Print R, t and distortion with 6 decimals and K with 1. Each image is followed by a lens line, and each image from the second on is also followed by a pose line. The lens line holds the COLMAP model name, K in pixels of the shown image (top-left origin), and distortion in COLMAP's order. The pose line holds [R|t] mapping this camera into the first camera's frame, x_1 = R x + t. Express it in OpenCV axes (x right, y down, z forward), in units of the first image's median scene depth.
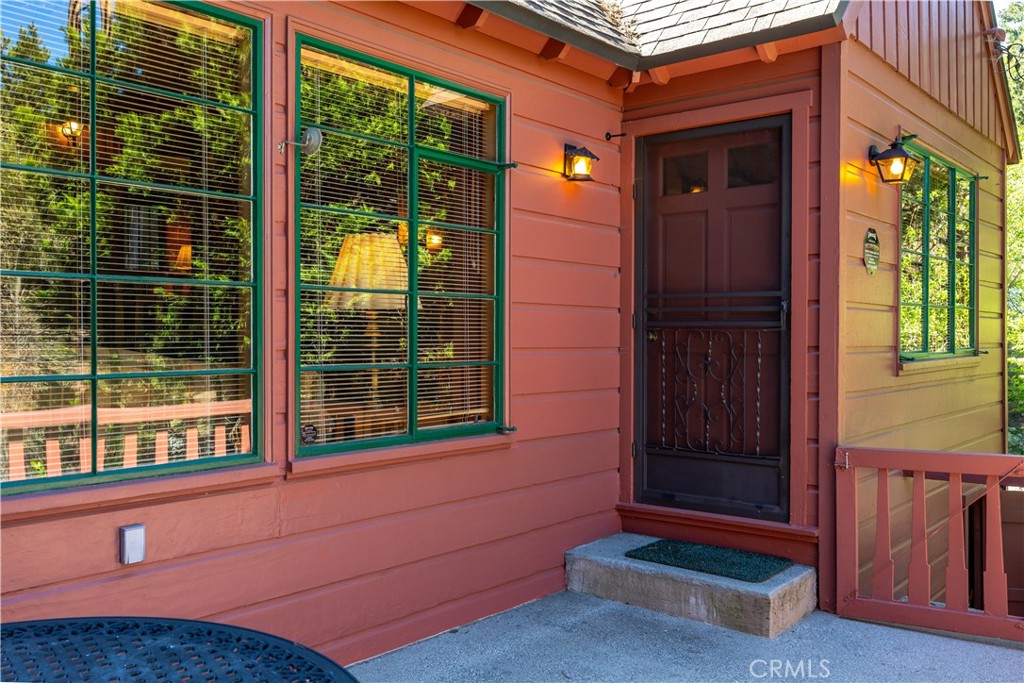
lens RADIAL K [[896.7, 0, 512.0], [0, 896.7, 341.5], [0, 0, 1]] dist [0.002455, -0.000752]
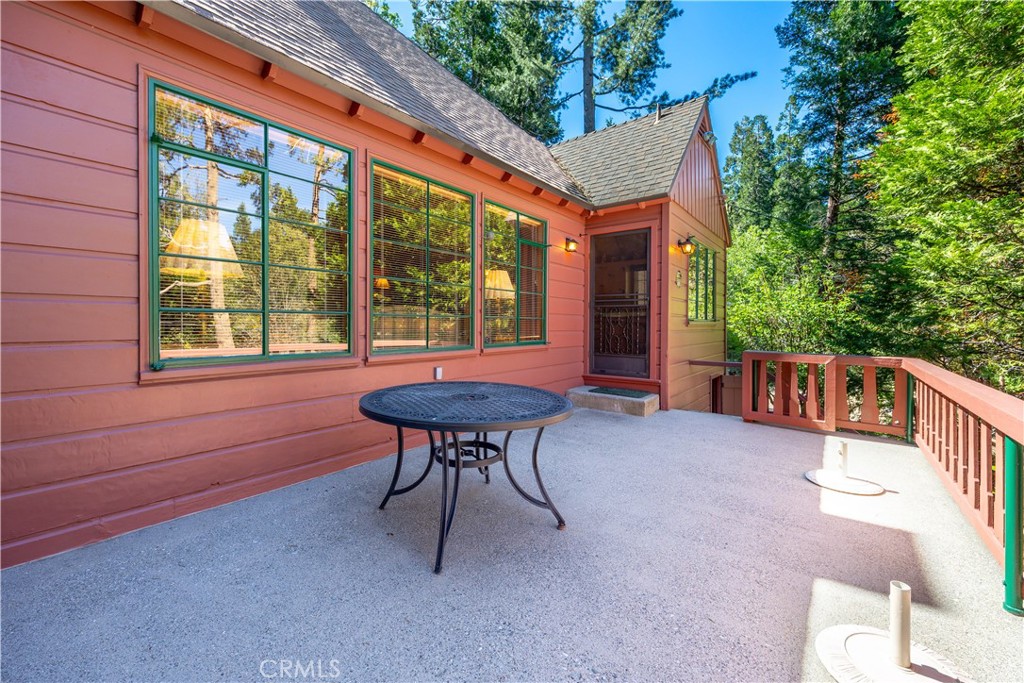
lens RADIAL K [[414.1, 0, 512.7], [0, 414.1, 325.7], [0, 0, 1]] dist [-0.002346, -0.000233]
pose [[0.999417, 0.005435, 0.033720, -0.147118], [-0.005384, 0.999984, -0.001591, 0.046178], [-0.033728, 0.001409, 0.999430, -0.237621]]
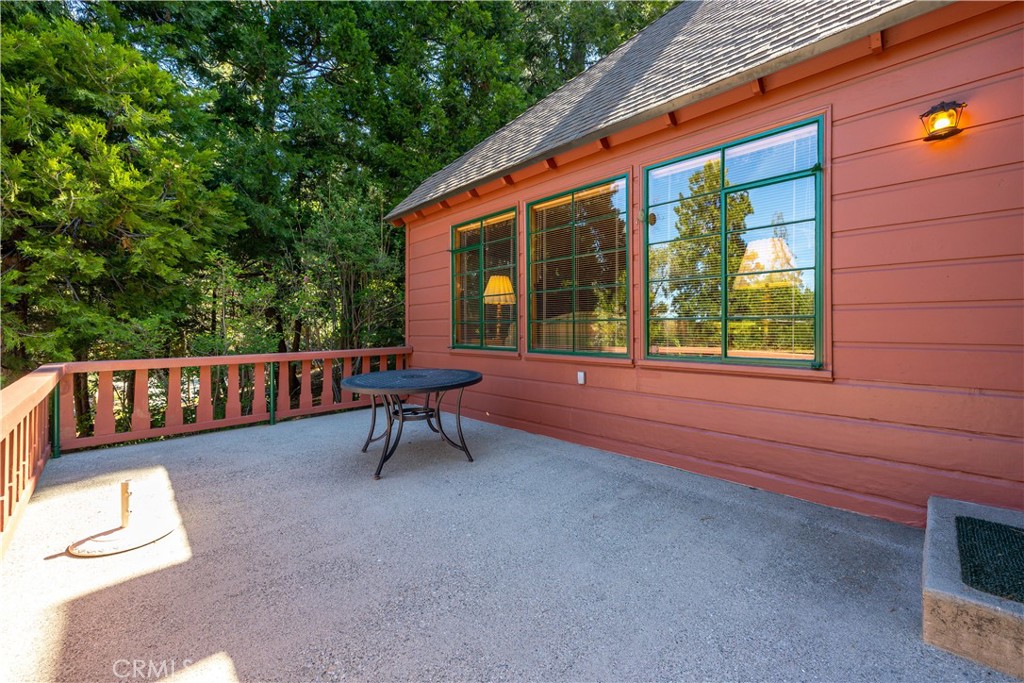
lens RADIAL K [[414.1, 0, 512.7], [0, 414.1, 325.7], [0, 0, 1]] dist [-0.002346, -0.000233]
pose [[-0.100297, -0.005015, -0.994945, 0.616140], [-0.005867, 0.999973, -0.004449, 0.042164], [0.994940, 0.005392, -0.100323, 0.586302]]
